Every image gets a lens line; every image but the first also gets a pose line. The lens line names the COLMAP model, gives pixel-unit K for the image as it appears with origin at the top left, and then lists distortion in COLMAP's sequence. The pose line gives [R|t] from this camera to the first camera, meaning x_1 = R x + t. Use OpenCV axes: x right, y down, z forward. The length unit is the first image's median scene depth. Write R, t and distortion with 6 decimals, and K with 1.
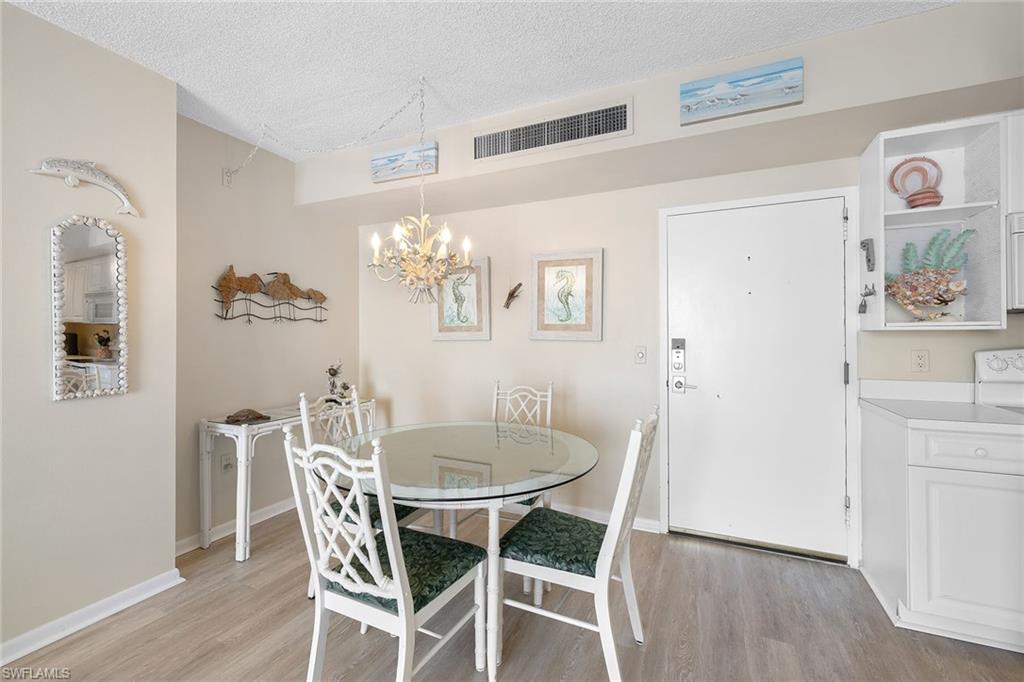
lens RADIAL K [[435.5, 0, 510.5], [0, 435.5, 334.3], [0, 0, 1]] dist [0.000298, 0.000111]
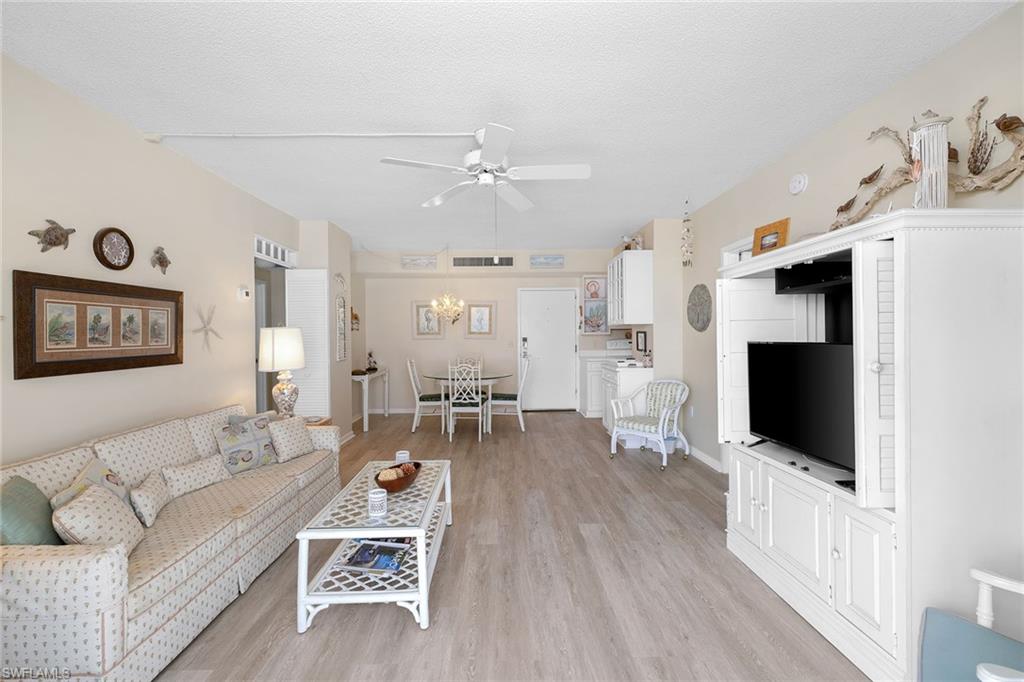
lens RADIAL K [[436.4, 0, 507.2], [0, 436.4, 339.6], [0, 0, 1]] dist [0.000090, 0.000108]
pose [[0.898401, -0.008380, 0.439097, -1.082662], [0.002398, 0.999897, 0.014176, -0.019779], [-0.439170, -0.011683, 0.898328, -1.655692]]
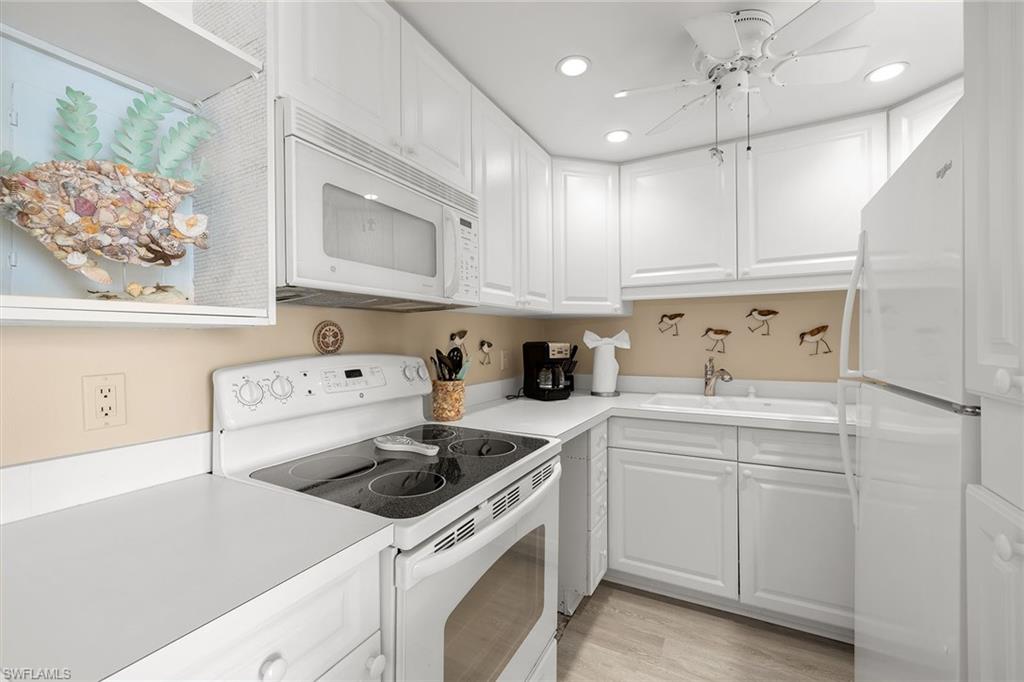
lens RADIAL K [[429.1, 0, 508.0], [0, 429.1, 339.9], [0, 0, 1]] dist [0.001281, 0.000113]
pose [[0.063841, 0.001769, 0.997959, 0.595319], [-0.000448, 0.999998, -0.001744, 0.004608], [-0.997960, -0.000335, 0.063841, 0.631313]]
